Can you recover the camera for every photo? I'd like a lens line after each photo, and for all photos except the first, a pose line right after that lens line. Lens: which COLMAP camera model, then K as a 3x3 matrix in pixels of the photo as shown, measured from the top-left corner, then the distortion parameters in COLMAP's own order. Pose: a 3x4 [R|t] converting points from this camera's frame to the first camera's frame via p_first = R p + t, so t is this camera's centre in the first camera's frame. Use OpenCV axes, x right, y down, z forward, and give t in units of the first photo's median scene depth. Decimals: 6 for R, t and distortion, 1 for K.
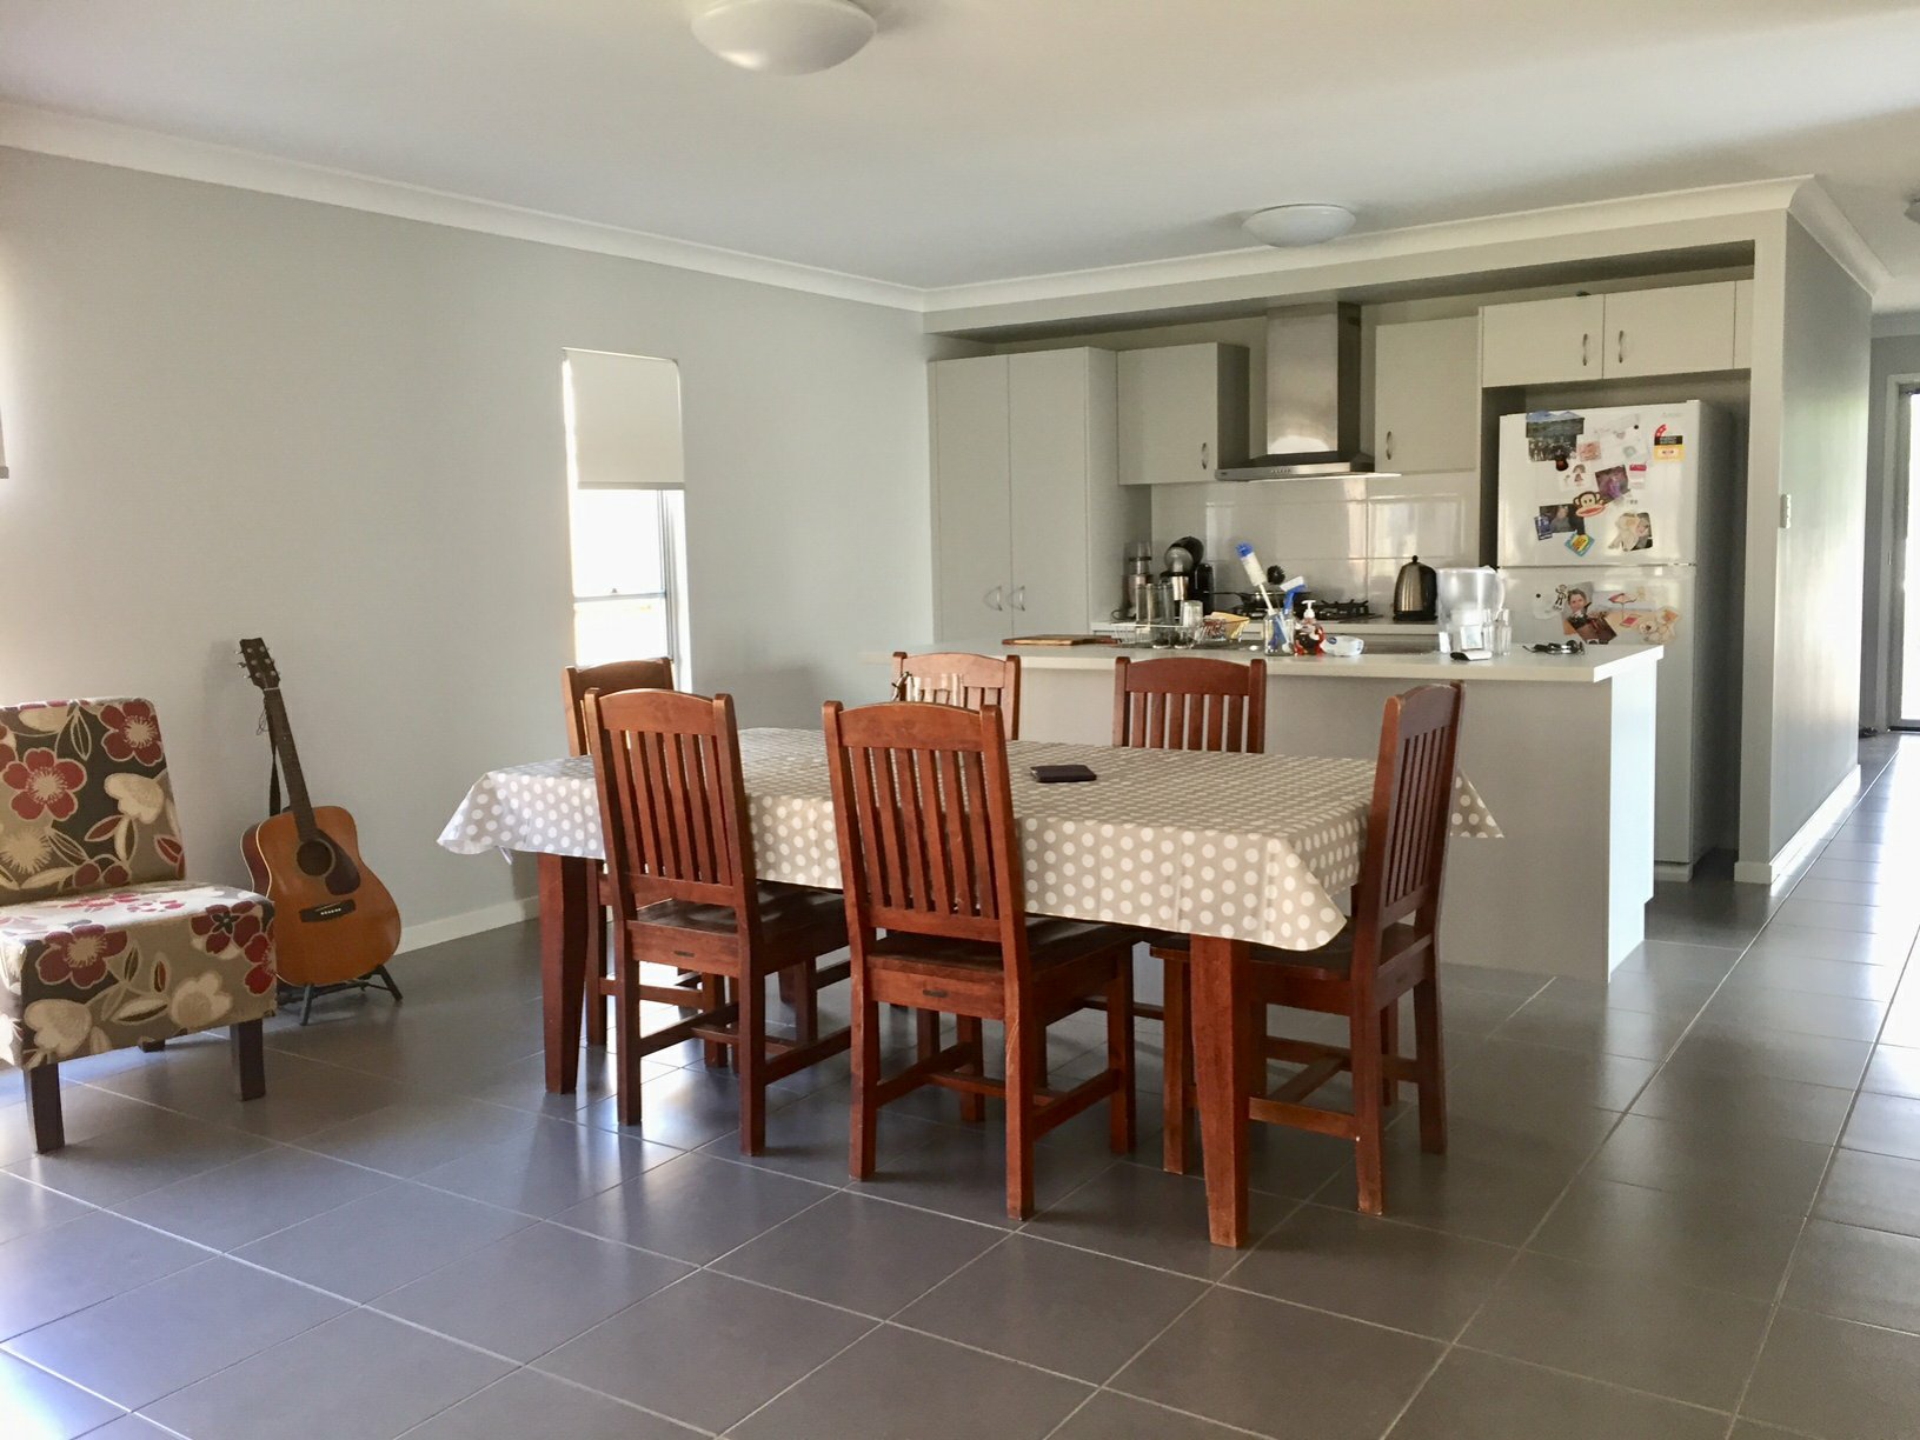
lens RADIAL K [[1668.4, 0, 960.0], [0, 1668.4, 720.0], [0, 0, 1]] dist [0.093675, -0.134349]
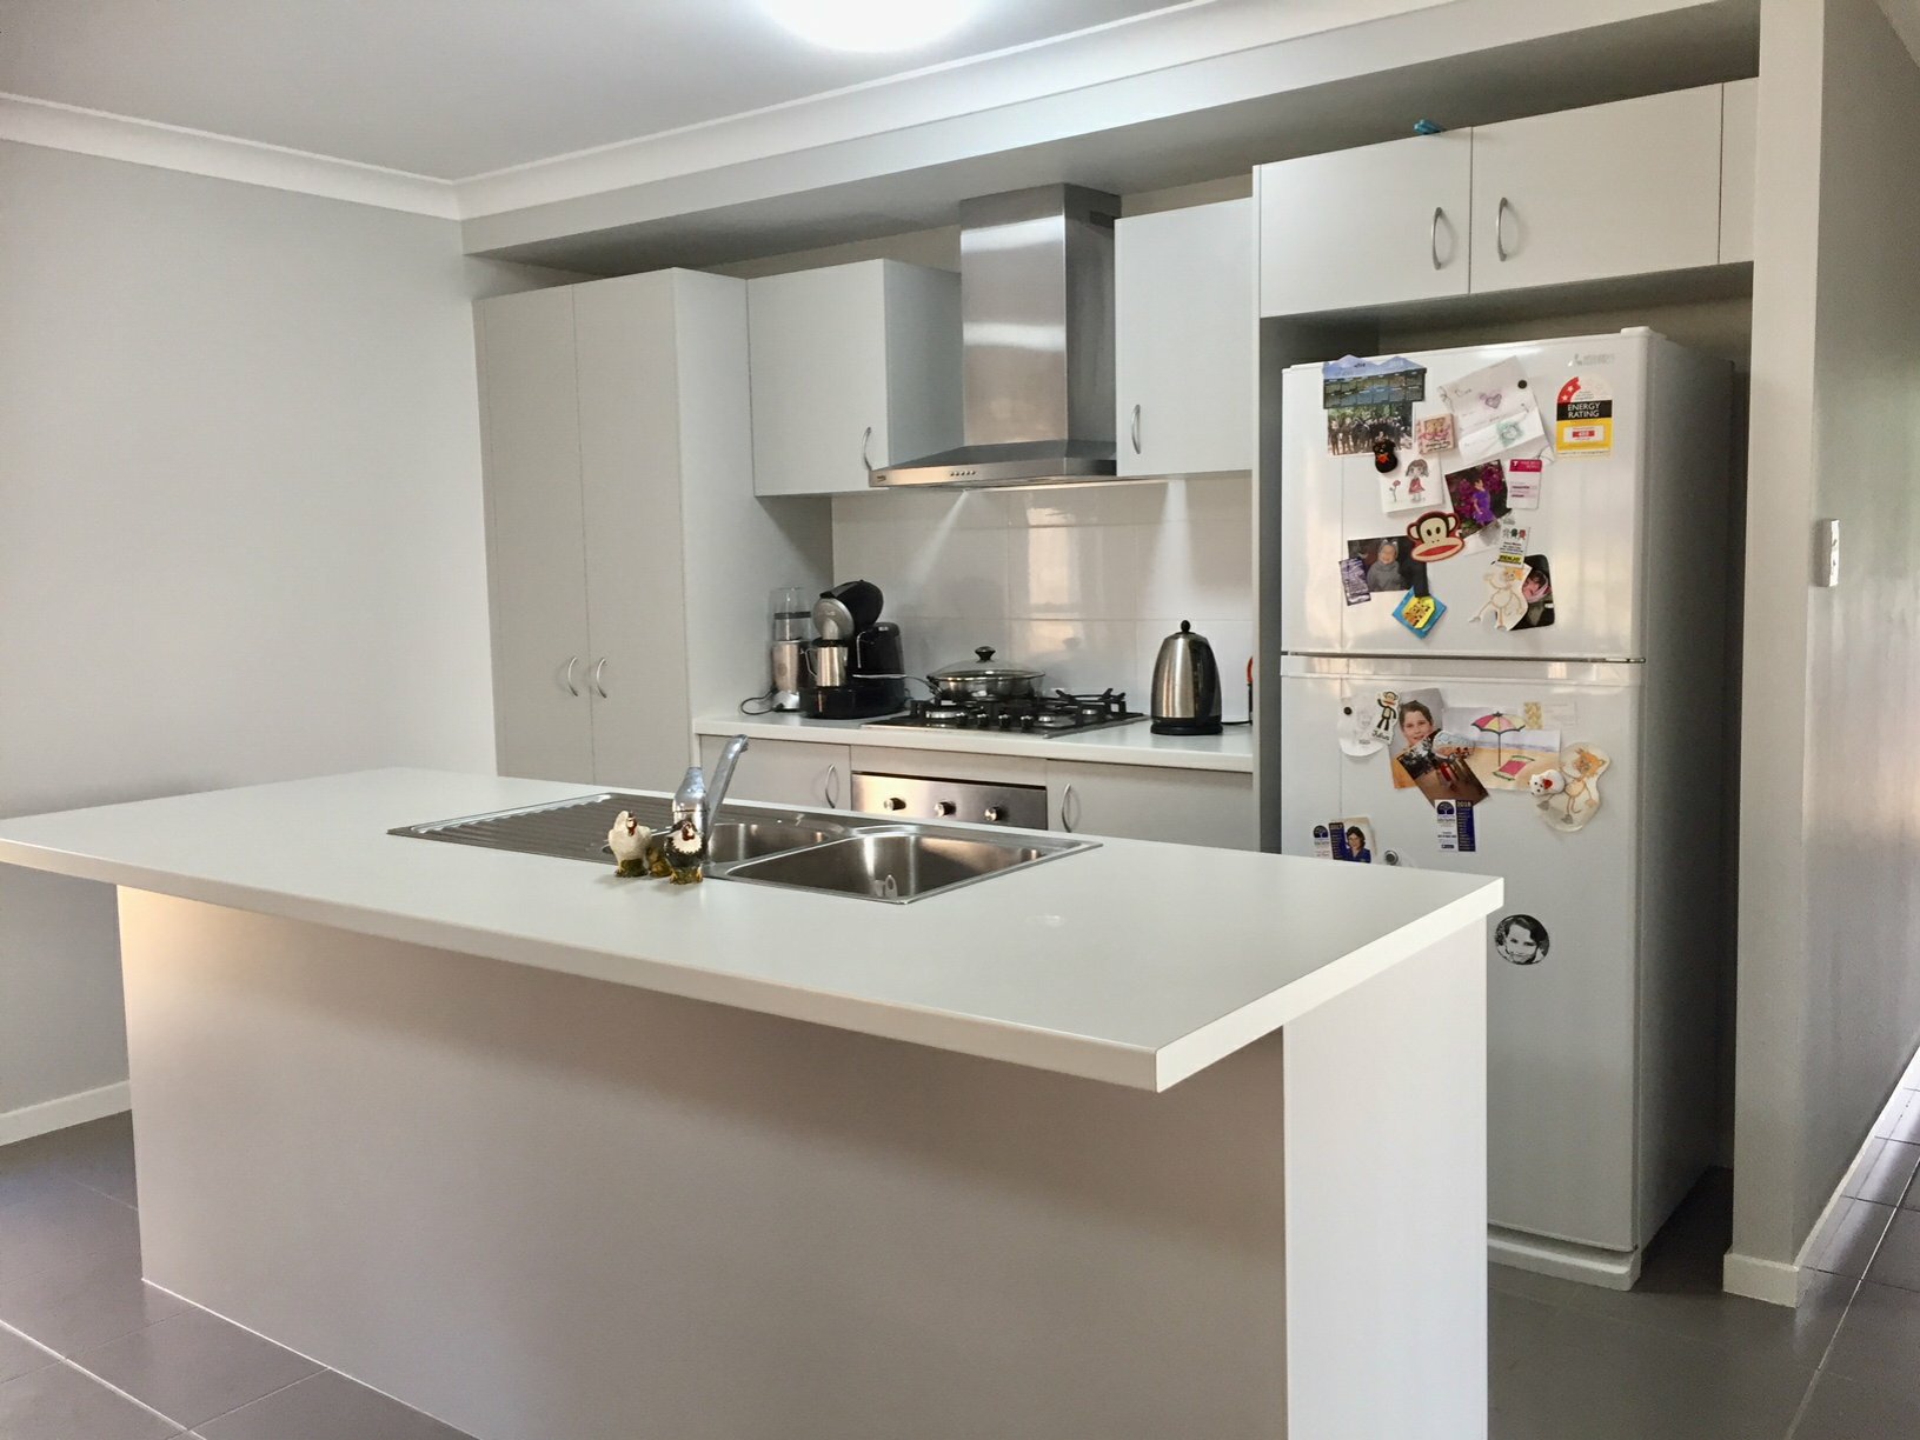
lens RADIAL K [[1668.4, 0, 960.0], [0, 1668.4, 720.0], [0, 0, 1]] dist [0.093675, -0.134349]
pose [[0.998273, 0.004037, -0.058614, 0.257135], [-0.004091, 0.999991, -0.000809, -0.070961], [0.058610, 0.001047, 0.998280, 0.479284]]
